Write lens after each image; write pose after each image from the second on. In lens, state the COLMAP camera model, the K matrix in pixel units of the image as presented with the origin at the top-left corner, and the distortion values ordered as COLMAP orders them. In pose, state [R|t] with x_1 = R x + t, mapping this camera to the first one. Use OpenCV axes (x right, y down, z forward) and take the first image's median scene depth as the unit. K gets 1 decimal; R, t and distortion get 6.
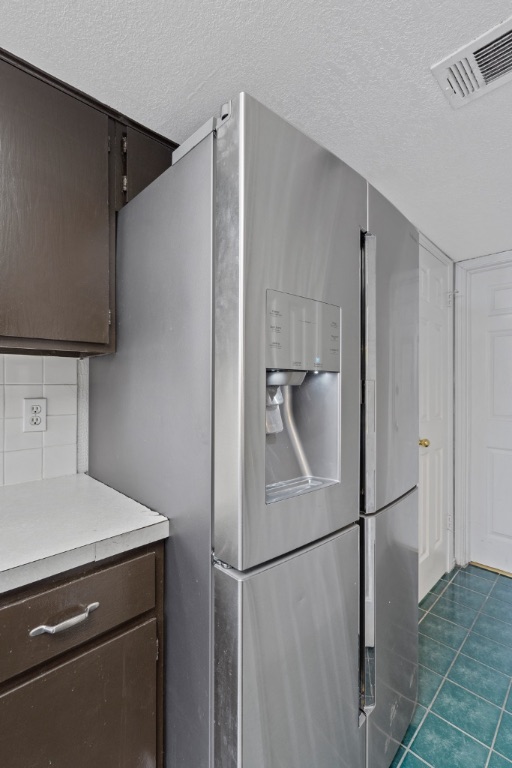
lens RADIAL K [[343.0, 0, 256.0], [0, 343.0, 384.0], [0, 0, 1]] dist [-0.001419, -0.000011]
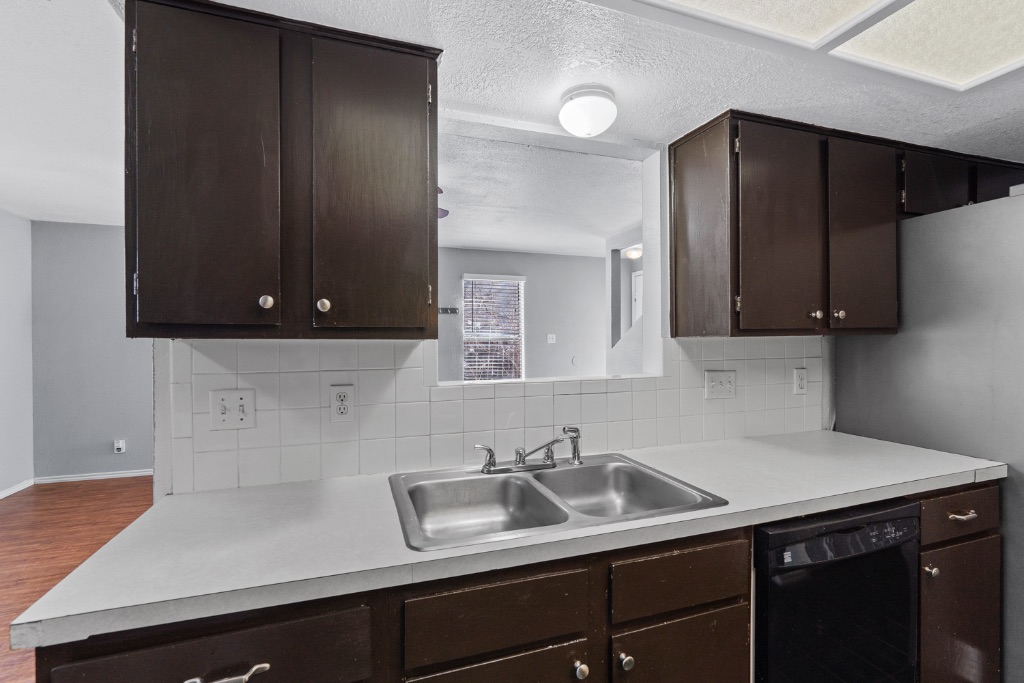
lens RADIAL K [[457.3, 0, 514.3], [0, 457.3, 343.1], [0, 0, 1]] dist [-0.001419, -0.000011]
pose [[0.904158, -0.003430, -0.427185, -0.924482], [-0.013163, 0.999269, -0.035883, 0.023436], [0.426996, 0.038067, 0.903452, -1.048337]]
